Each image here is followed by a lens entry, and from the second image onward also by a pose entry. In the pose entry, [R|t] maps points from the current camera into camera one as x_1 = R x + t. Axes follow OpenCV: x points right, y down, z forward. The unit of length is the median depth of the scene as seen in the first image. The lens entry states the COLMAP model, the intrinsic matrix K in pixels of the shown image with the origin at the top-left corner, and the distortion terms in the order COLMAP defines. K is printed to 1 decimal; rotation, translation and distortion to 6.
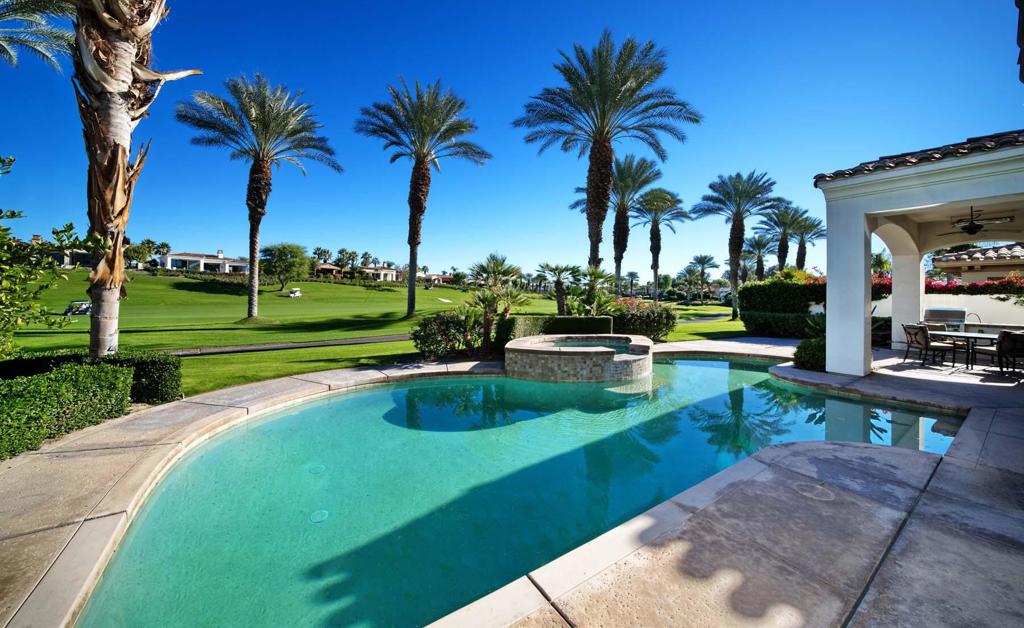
lens RADIAL K [[363.1, 0, 510.4], [0, 363.1, 304.0], [0, 0, 1]] dist [-0.016571, -0.000223]
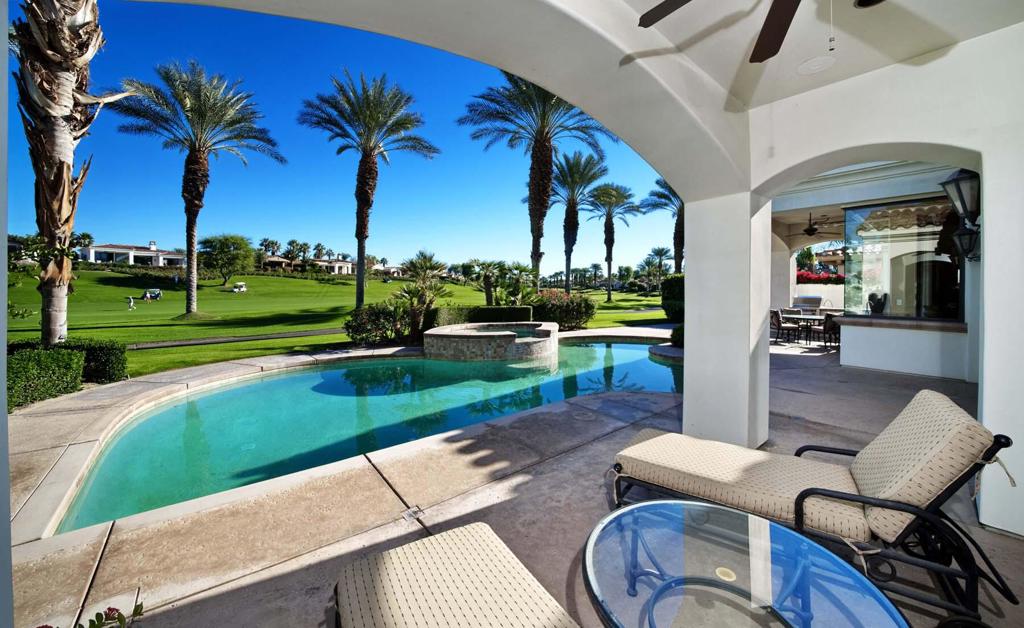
lens RADIAL K [[373.0, 0, 510.9], [0, 373.0, 302.6], [0, 0, 1]] dist [-0.017482, 0.000450]
pose [[0.995634, -0.011884, 0.092580, 0.110783], [0.010447, 0.999818, 0.015991, 0.003672], [-0.092753, -0.014954, 0.995577, -0.150749]]
